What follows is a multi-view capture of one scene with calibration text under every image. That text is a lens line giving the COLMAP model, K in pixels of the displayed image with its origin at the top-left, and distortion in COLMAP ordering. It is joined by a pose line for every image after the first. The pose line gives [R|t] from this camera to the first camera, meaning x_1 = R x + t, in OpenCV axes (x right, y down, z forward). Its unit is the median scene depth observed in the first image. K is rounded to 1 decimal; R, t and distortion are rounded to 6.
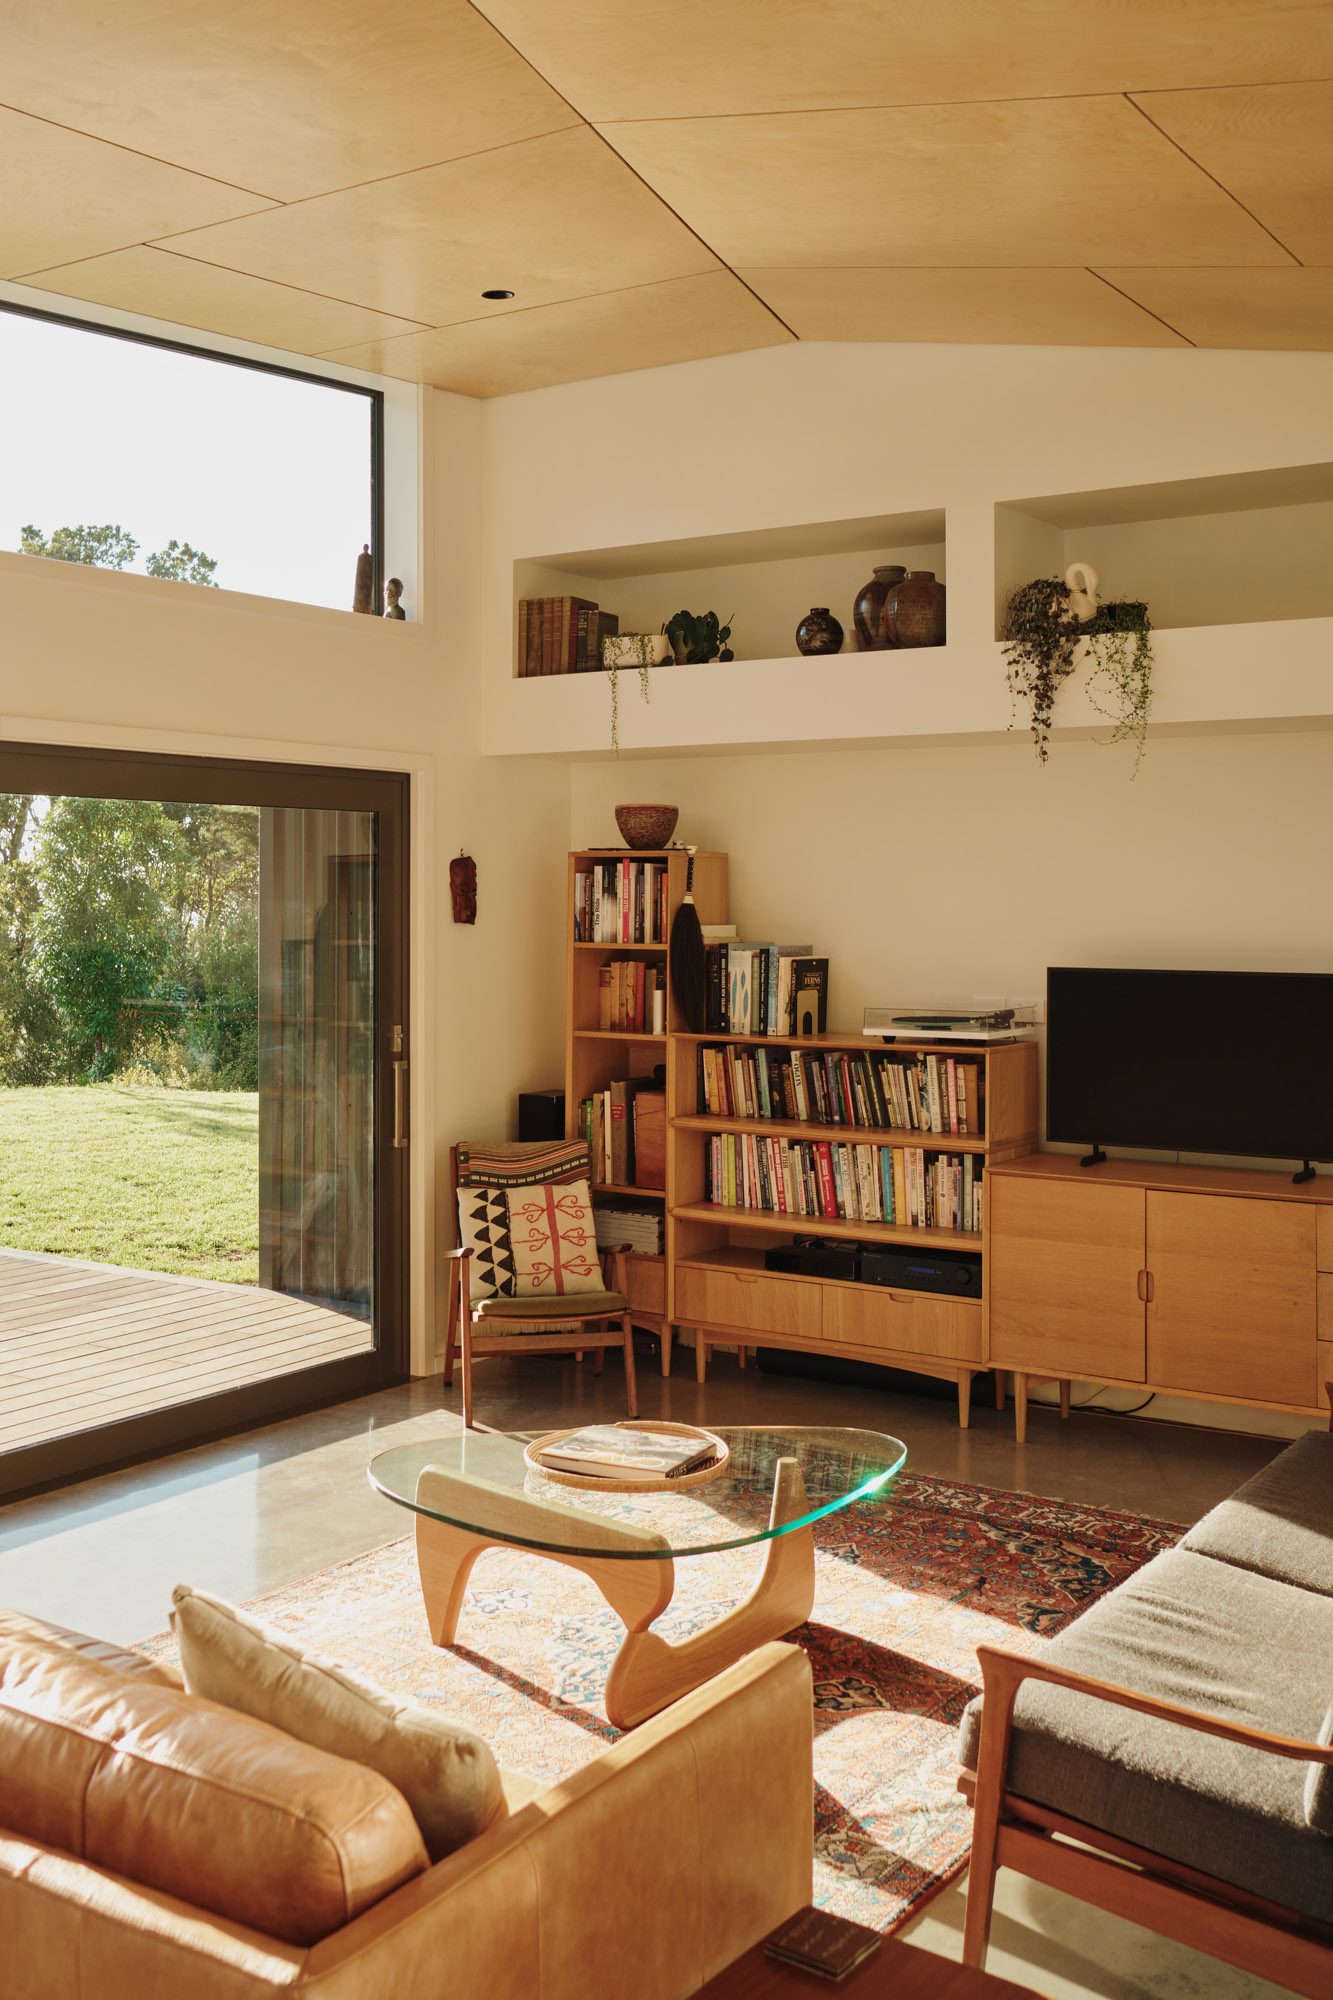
lens RADIAL K [[2028.7, 0, 655.9], [0, 2028.7, 930.7], [0, 0, 1]] dist [-0.012682, 0.017981]
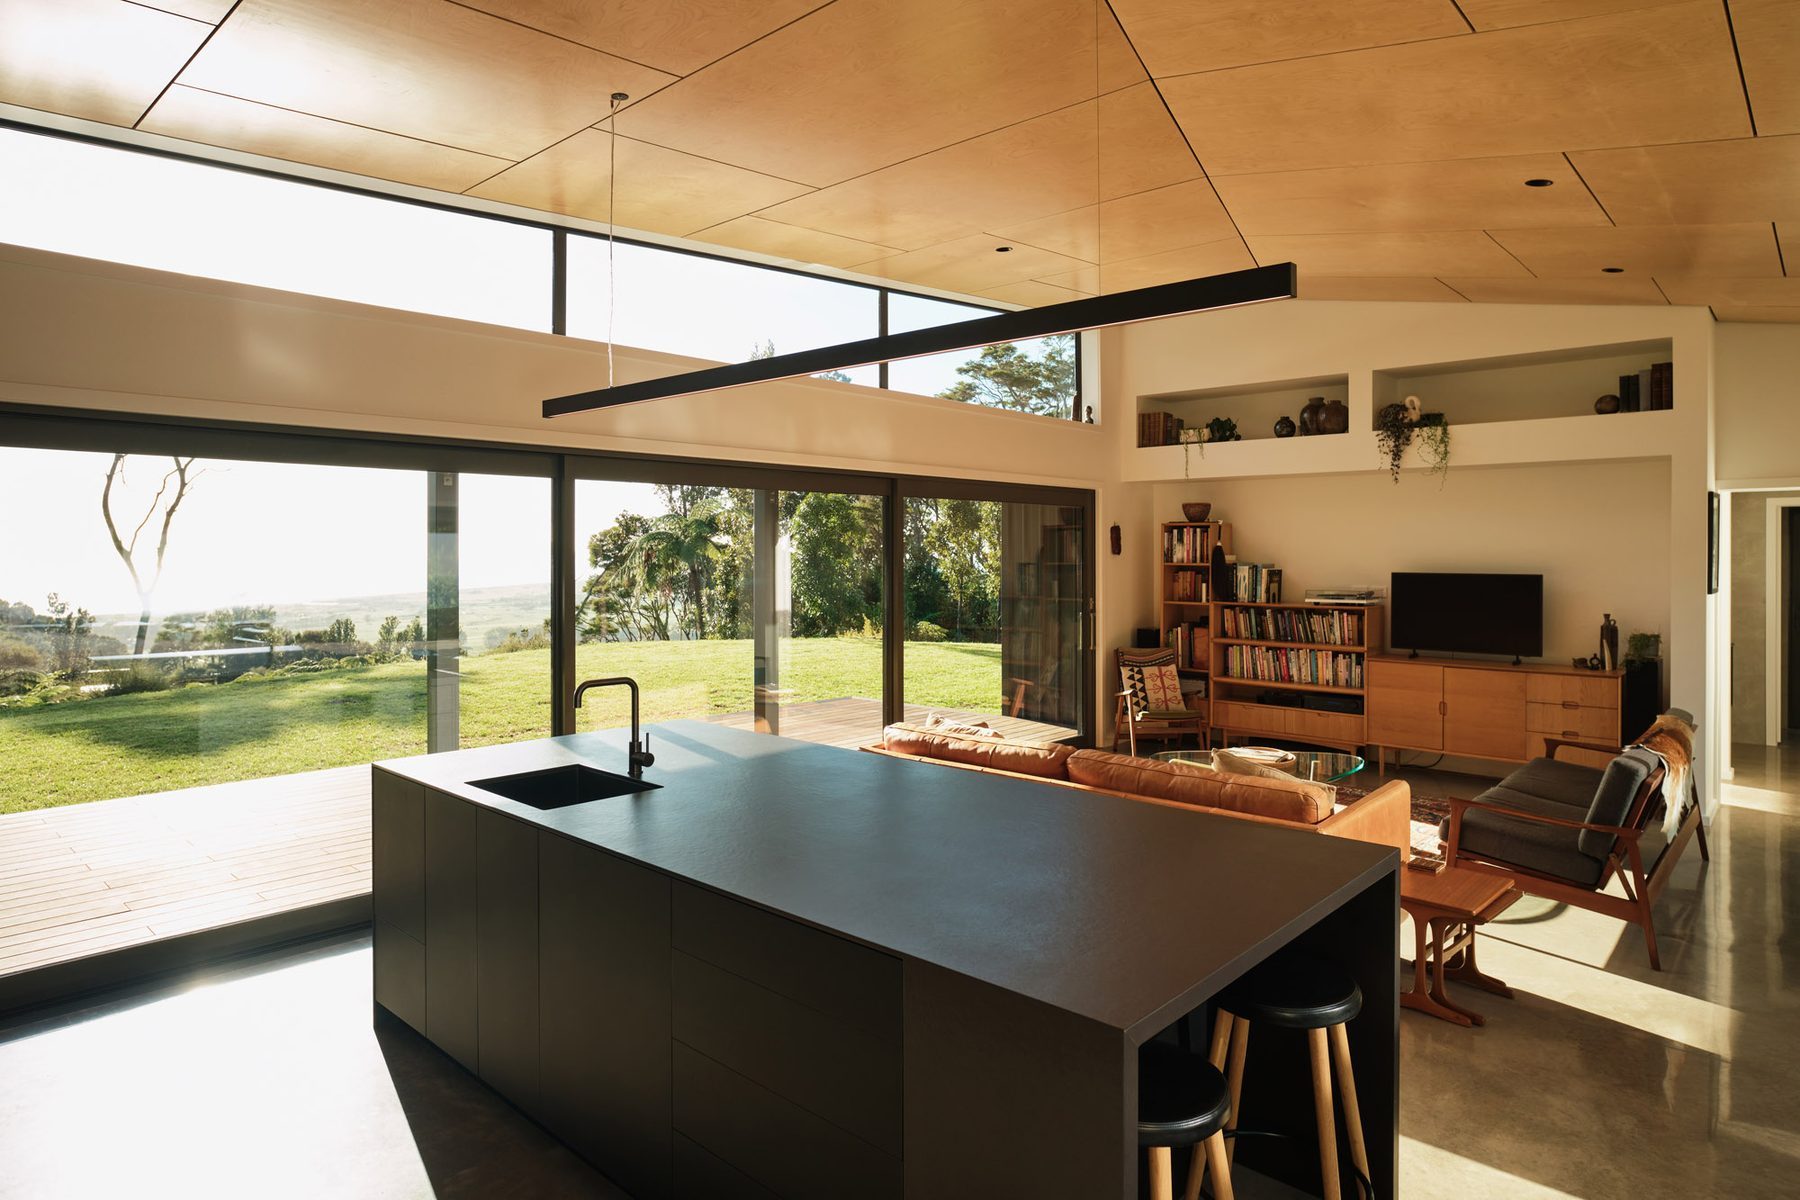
lens RADIAL K [[1055.1, 0, 900.0], [0, 1055.1, 600.0], [0, 0, 1]] dist [-0.001539, 0.001465]
pose [[0.992839, 0.004883, -0.119362, -0.204726], [-0.001364, 0.999562, 0.029547, 0.013794], [0.119454, -0.029173, 0.992411, -0.240070]]
